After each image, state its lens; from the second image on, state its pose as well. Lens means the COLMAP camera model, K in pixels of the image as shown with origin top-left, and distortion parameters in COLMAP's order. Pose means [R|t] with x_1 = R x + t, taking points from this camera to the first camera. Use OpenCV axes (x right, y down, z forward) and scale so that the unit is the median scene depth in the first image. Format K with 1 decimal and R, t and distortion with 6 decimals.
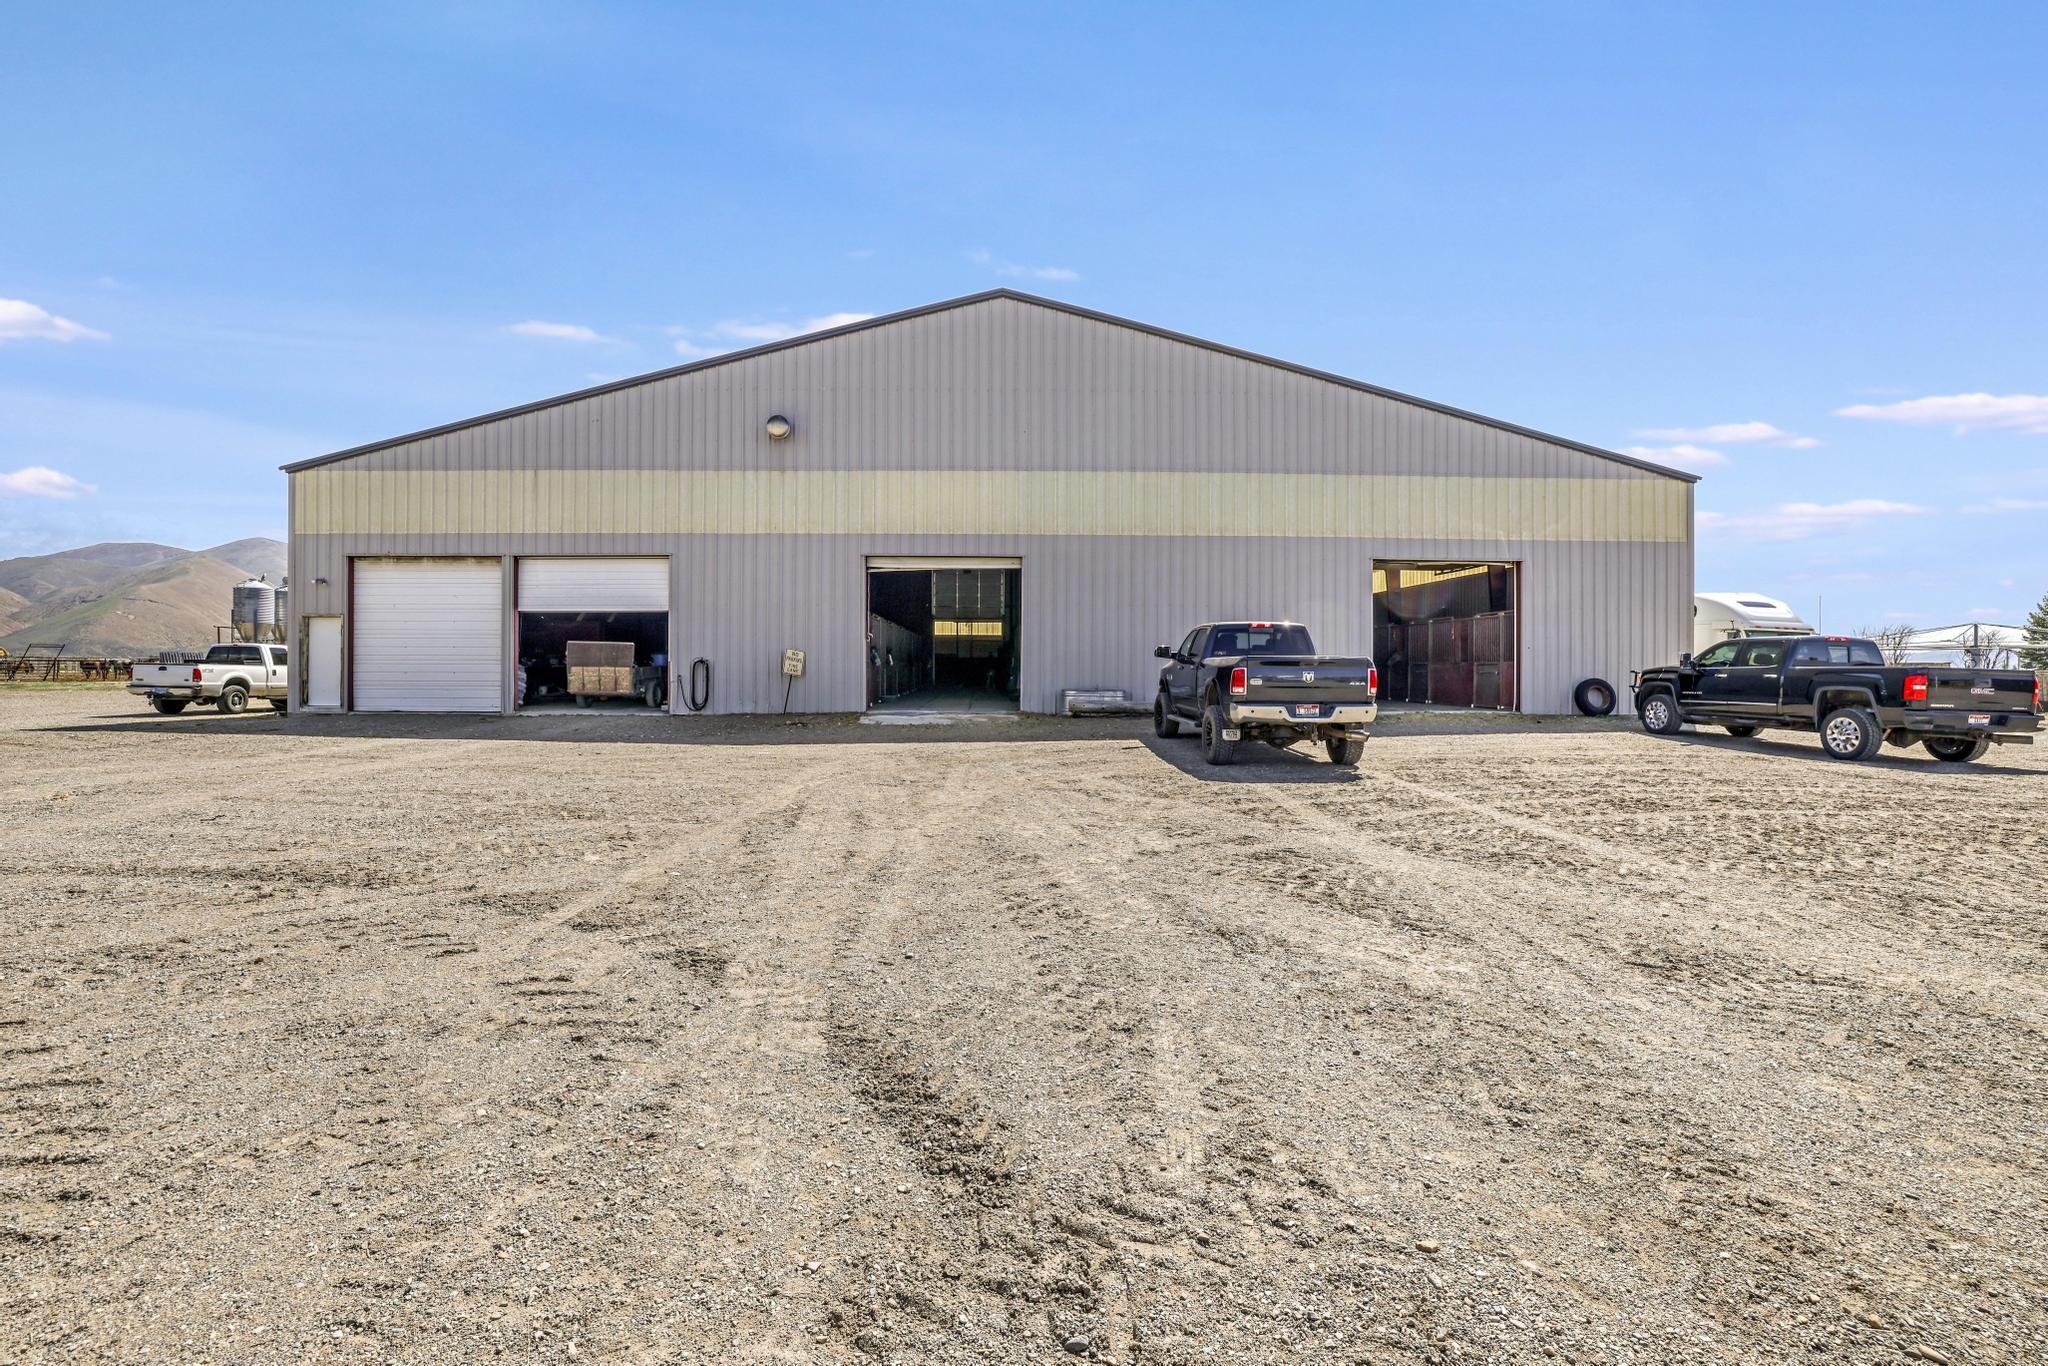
lens RADIAL K [[911.8, 0, 1006.7], [0, 911.8, 664.0], [0, 0, 1]] dist [-0.047465, 0.020317]
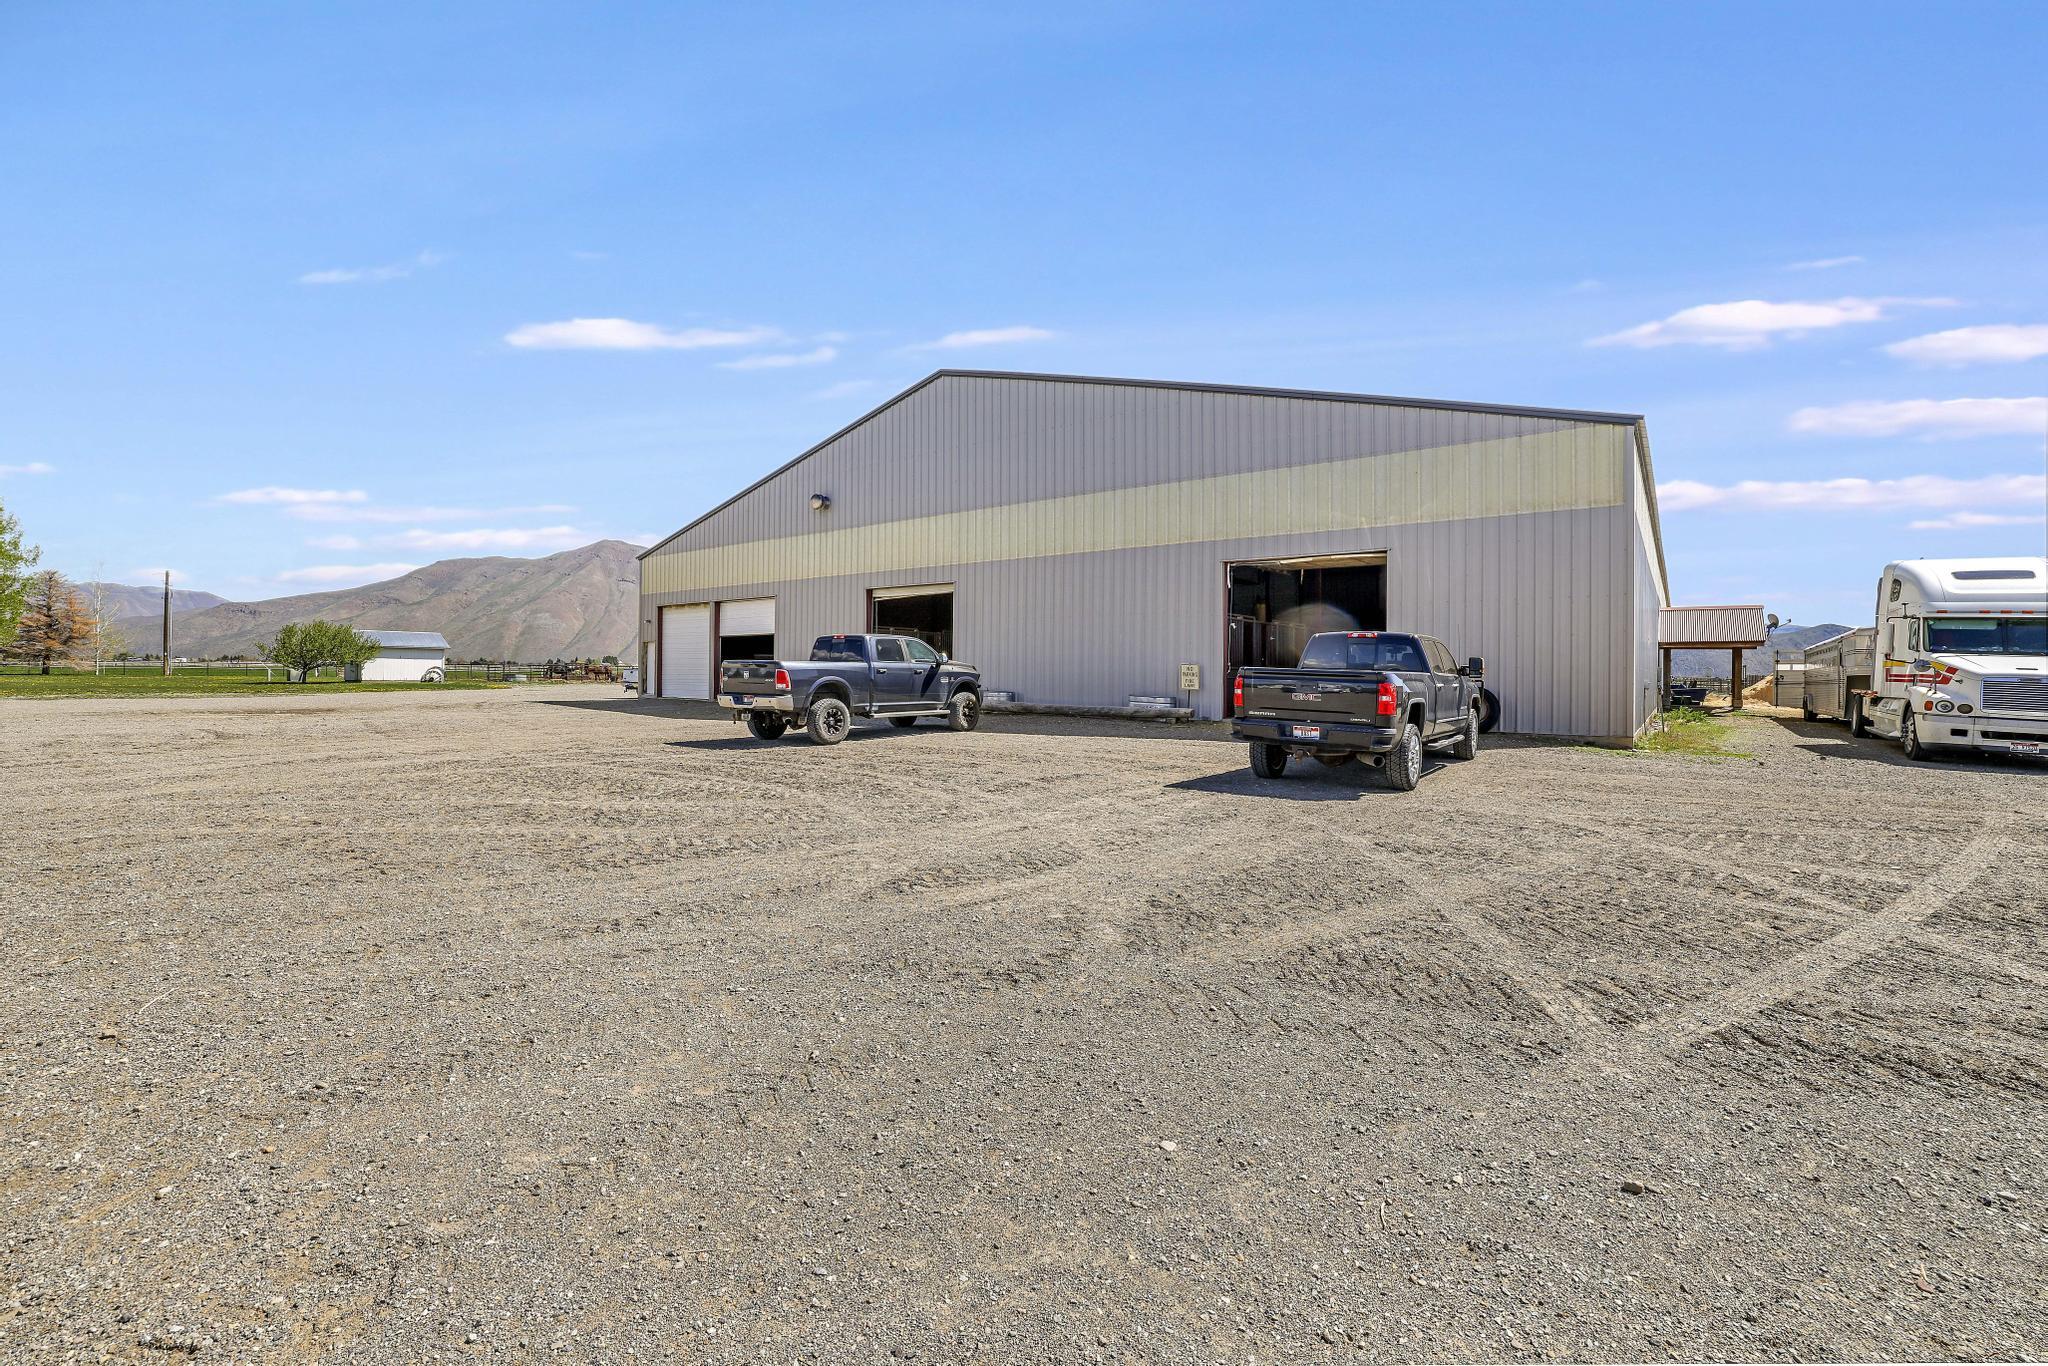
lens RADIAL K [[911.8, 0, 1006.7], [0, 911.8, 664.0], [0, 0, 1]] dist [-0.047465, 0.020317]
pose [[0.778735, -0.007212, -0.627311, 0.837146], [0.009598, 0.999954, 0.000418, -0.005718], [0.627279, -0.006346, 0.778769, 0.073373]]
